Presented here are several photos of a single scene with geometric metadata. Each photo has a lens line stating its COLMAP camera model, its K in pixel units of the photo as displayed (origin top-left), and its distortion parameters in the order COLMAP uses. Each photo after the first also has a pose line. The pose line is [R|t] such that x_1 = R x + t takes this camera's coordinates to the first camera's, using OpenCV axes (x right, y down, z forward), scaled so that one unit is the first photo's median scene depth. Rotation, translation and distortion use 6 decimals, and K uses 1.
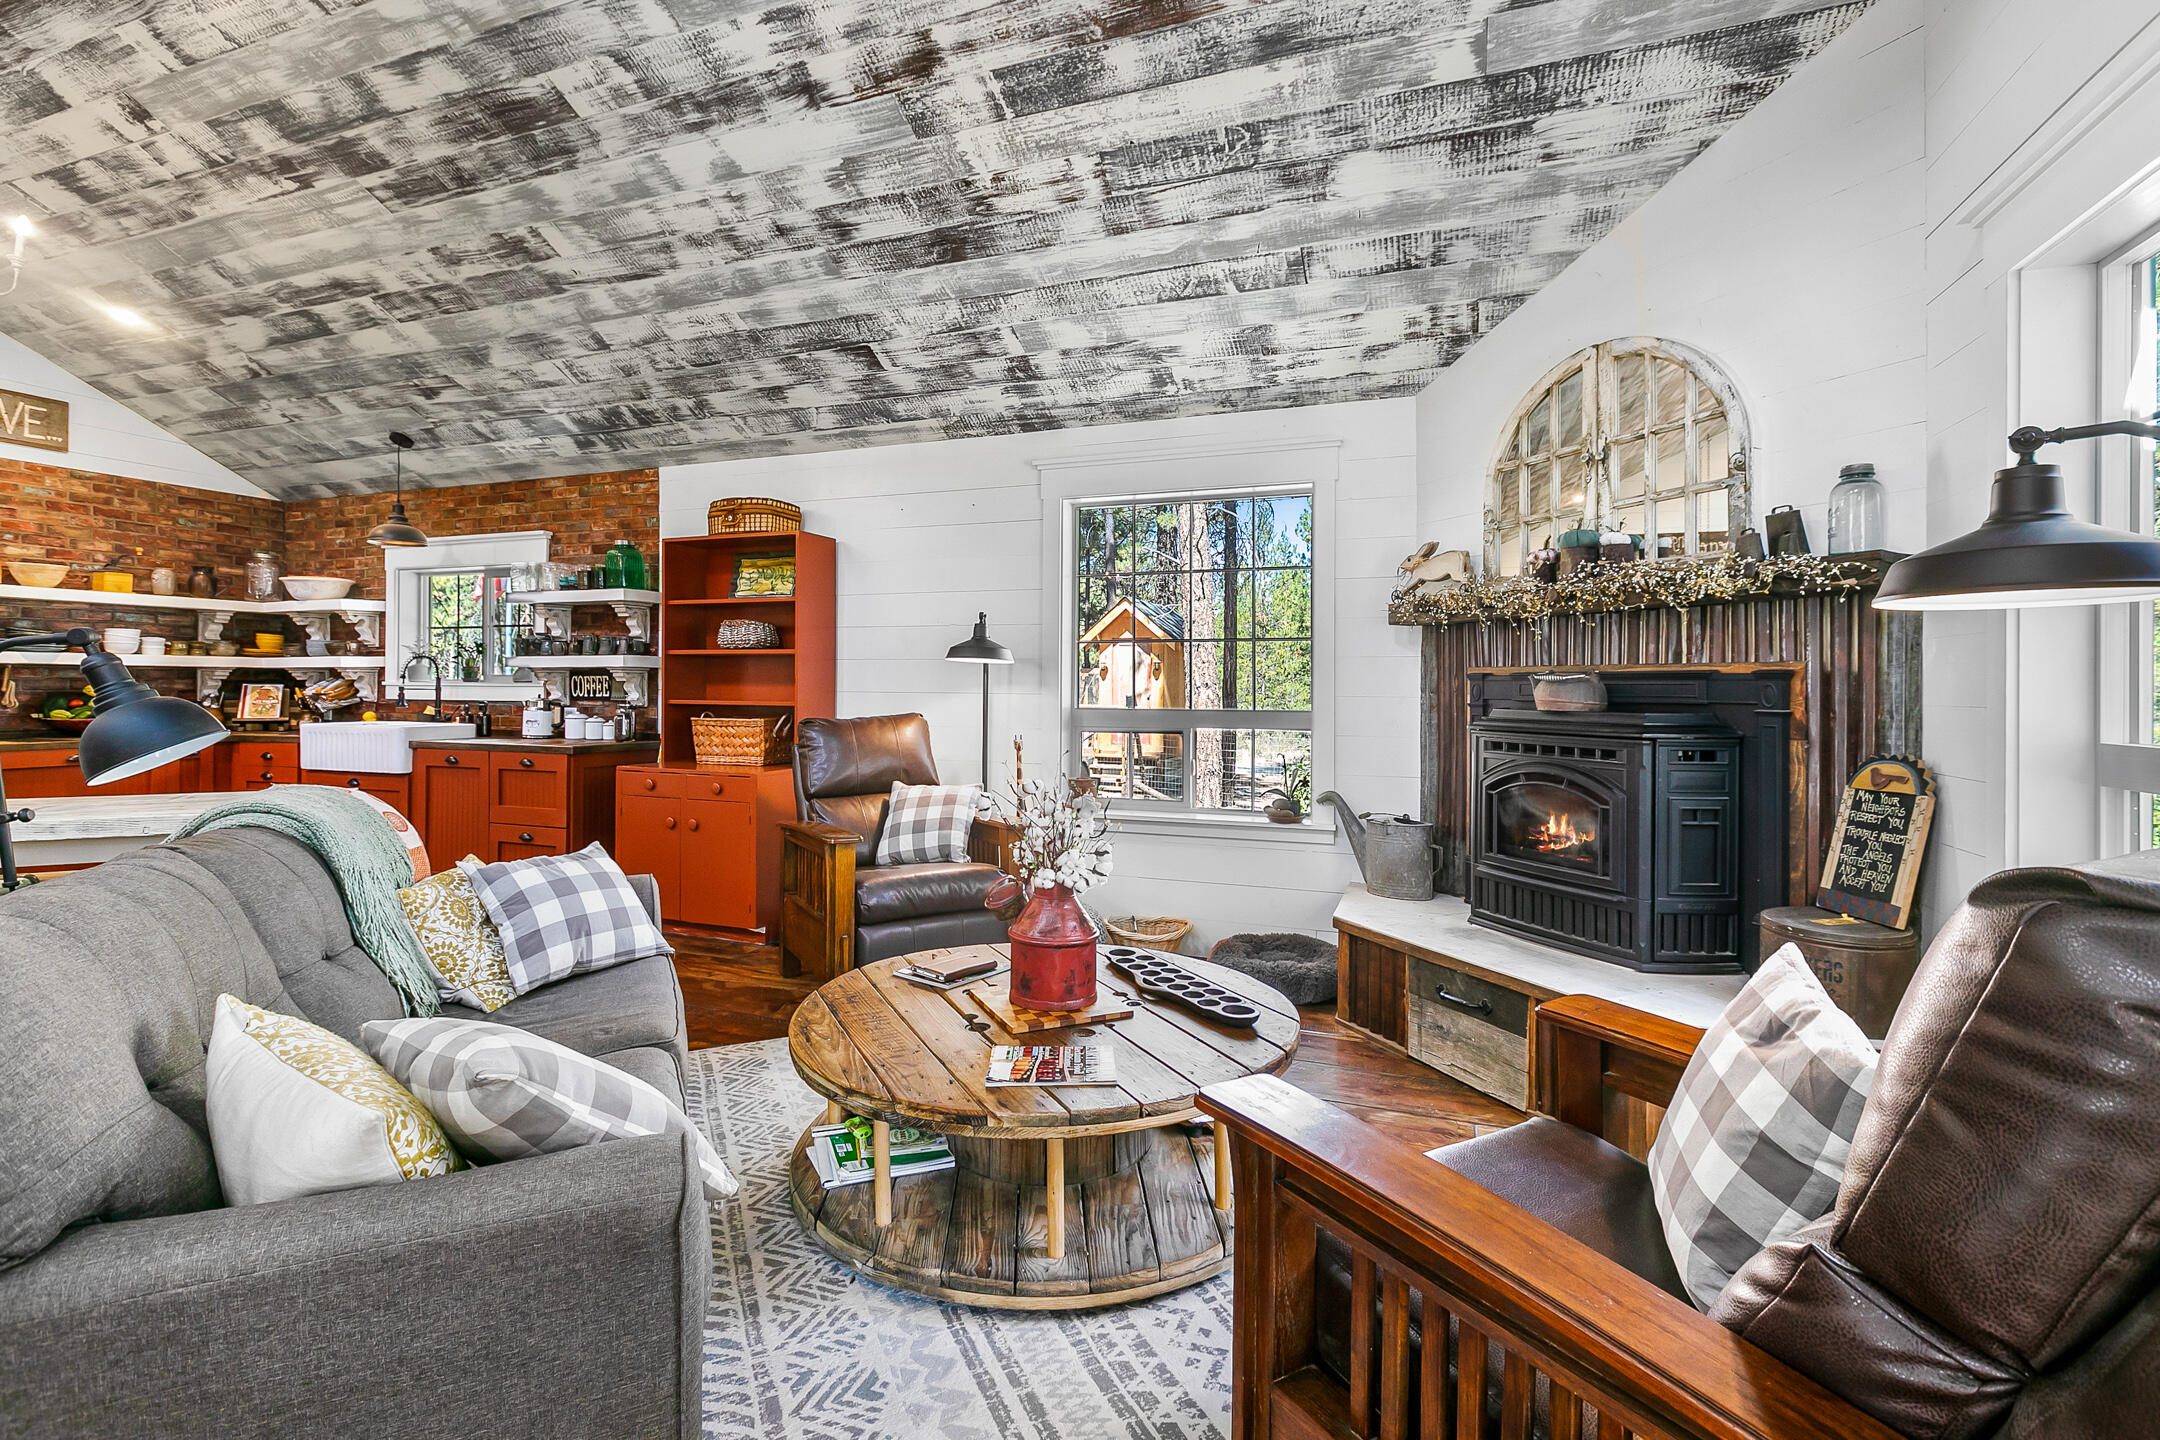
lens RADIAL K [[972.1, 0, 1084.9], [0, 972.1, 701.0], [0, 0, 1]] dist [0.003693, 0.000164]
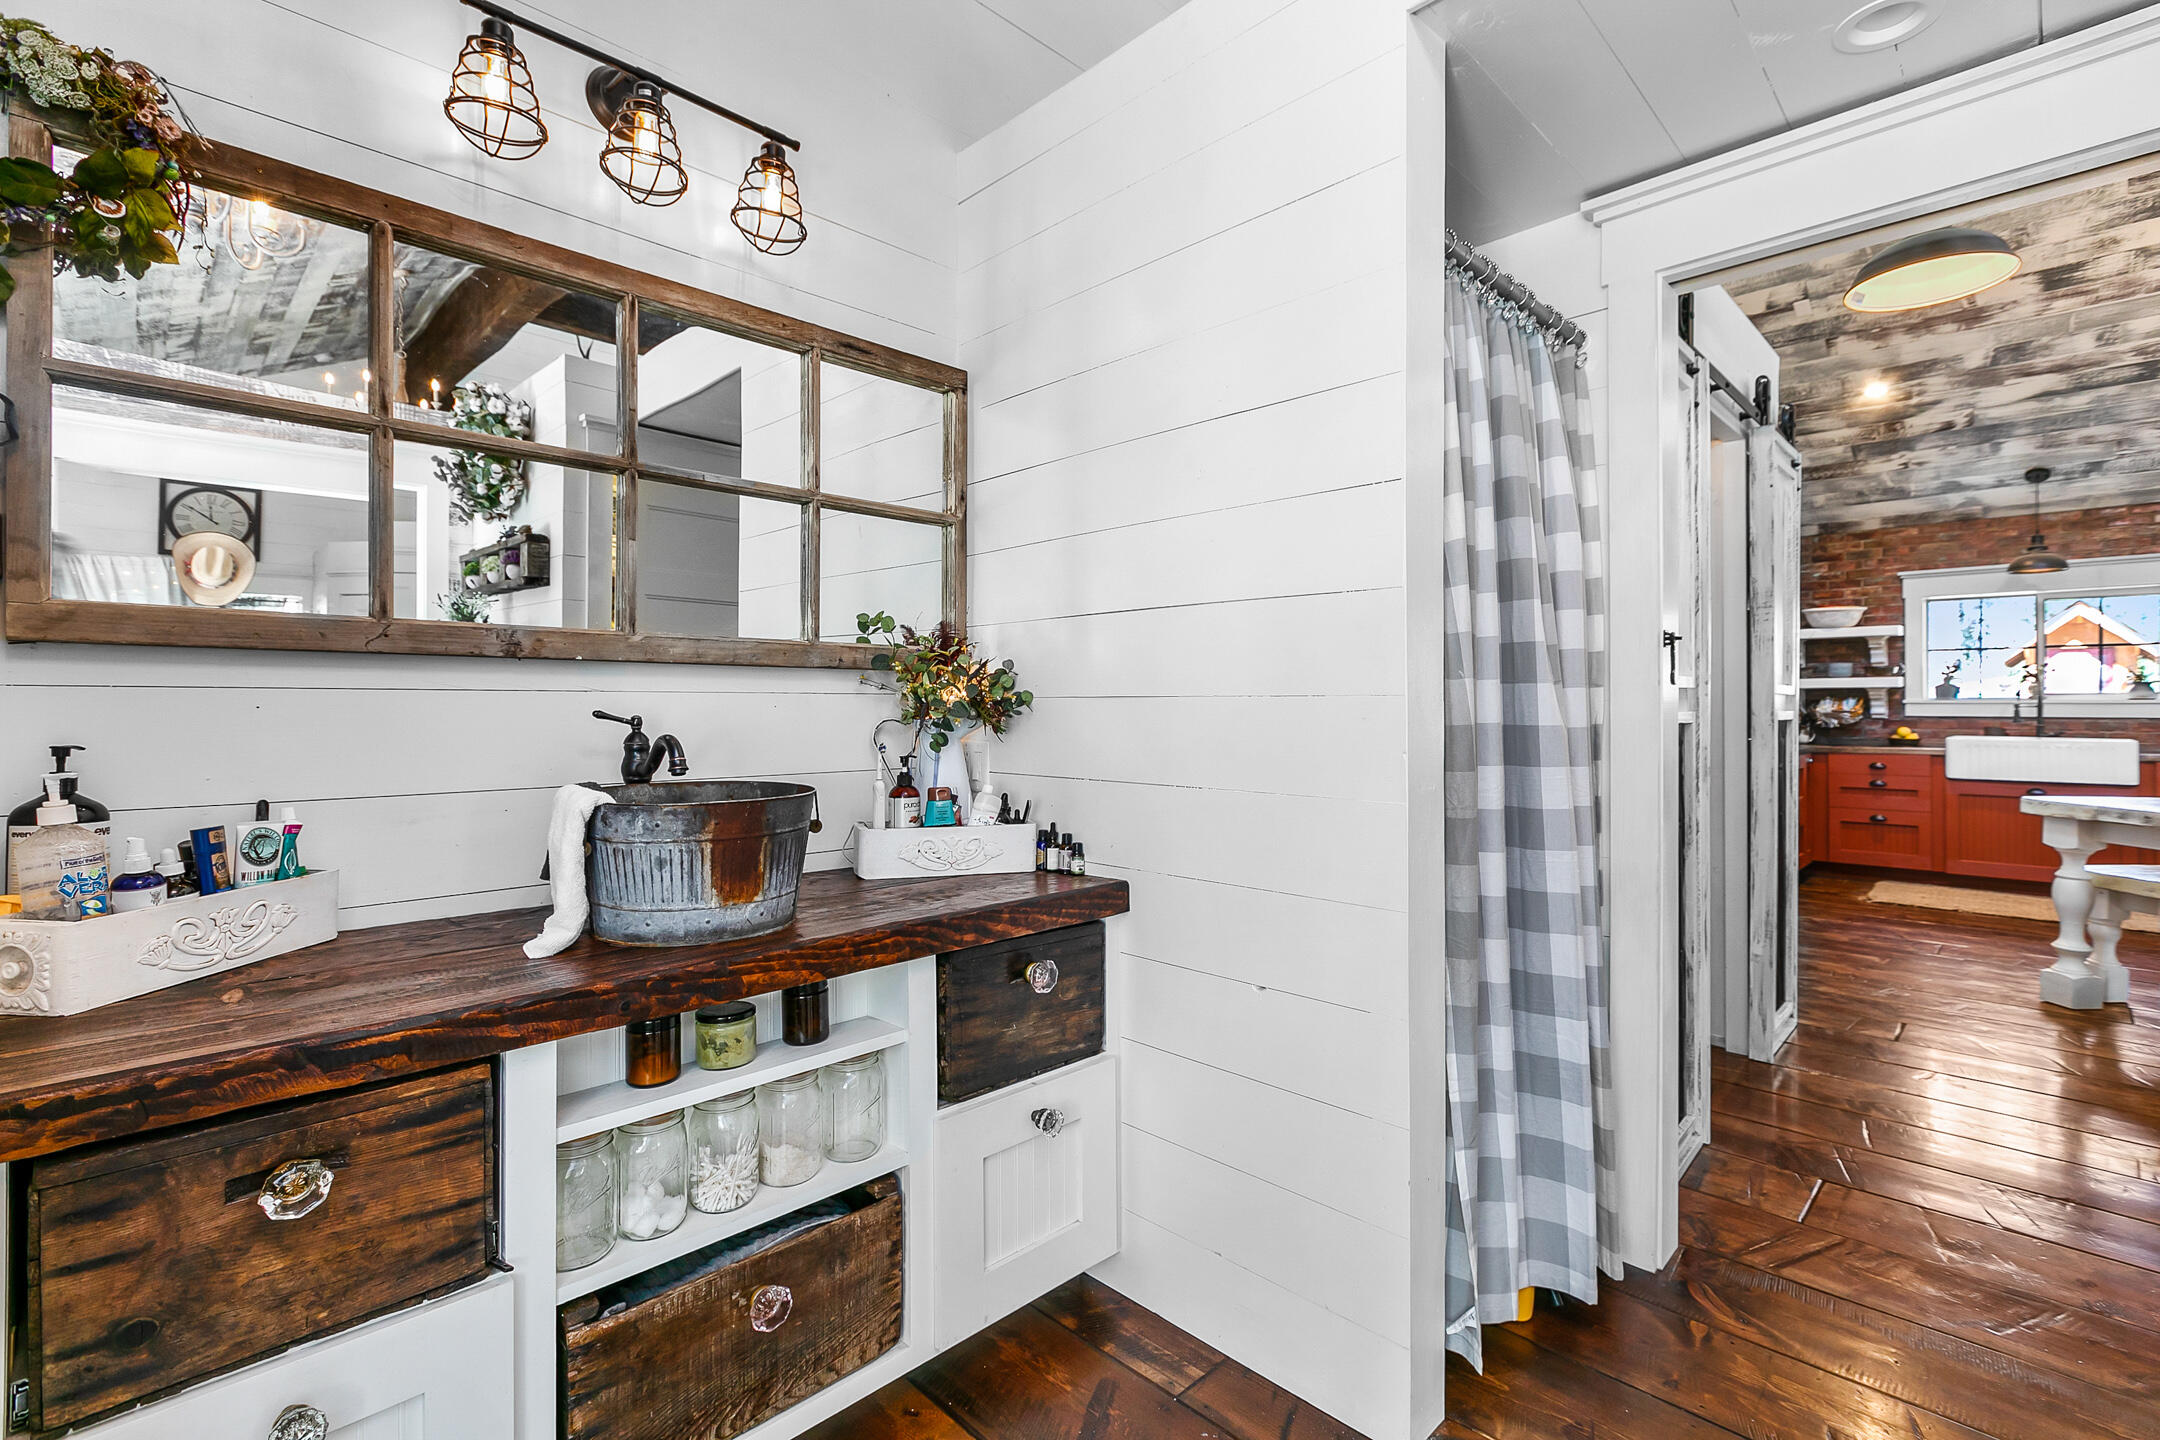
lens RADIAL K [[972.1, 0, 1078.2], [0, 972.1, 699.6], [0, 0, 1]] dist [0.003693, 0.000164]
pose [[0.910428, -0.003098, -0.413656, -1.117220], [-0.000769, 0.999958, -0.009181, -0.007926], [0.413666, 0.008677, 0.910387, -0.396830]]
